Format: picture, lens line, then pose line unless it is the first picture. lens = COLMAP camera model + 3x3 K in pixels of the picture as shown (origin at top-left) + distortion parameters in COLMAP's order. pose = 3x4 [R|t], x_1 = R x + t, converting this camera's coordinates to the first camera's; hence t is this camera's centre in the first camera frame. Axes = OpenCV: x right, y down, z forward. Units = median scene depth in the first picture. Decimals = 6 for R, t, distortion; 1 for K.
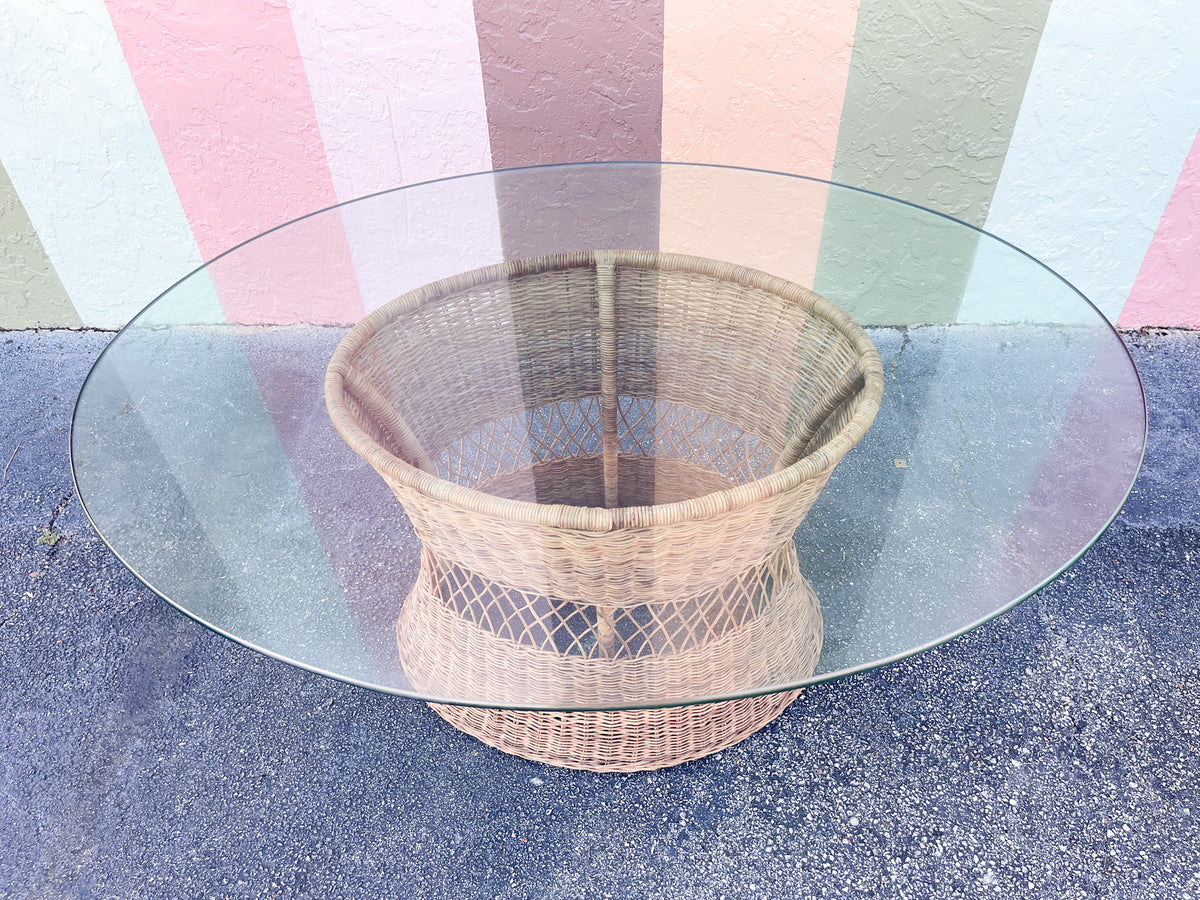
lens RADIAL K [[924.7, 0, 600.0], [0, 924.7, 450.0], [0, 0, 1]] dist [0.081134, -0.116294]
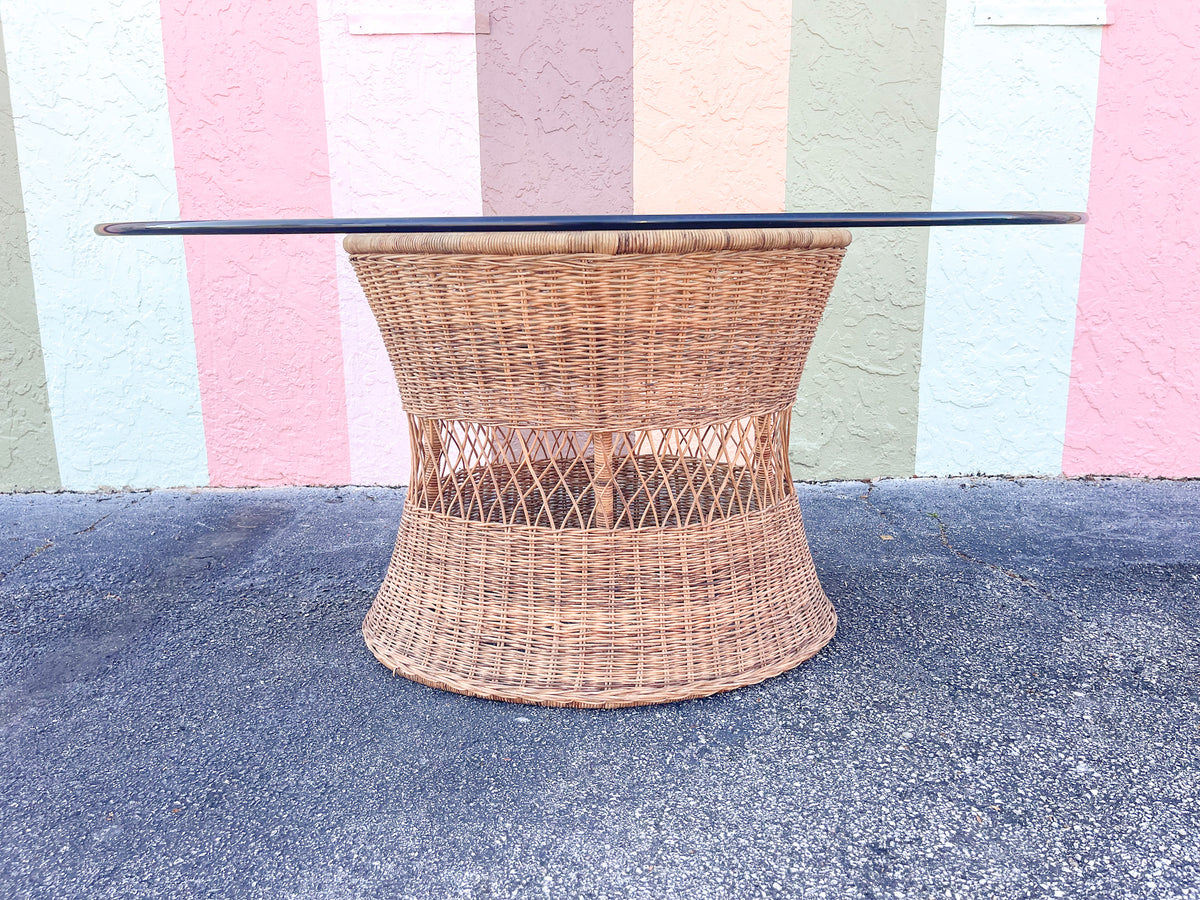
lens RADIAL K [[900.9, 0, 614.3], [0, 900.9, 402.5], [0, 0, 1]] dist [0.077198, -0.096297]
pose [[0.998277, 0.003875, 0.058558, -0.026450], [0.028067, 0.844777, -0.534381, 0.417305], [-0.051539, 0.535104, 0.843213, 0.126975]]
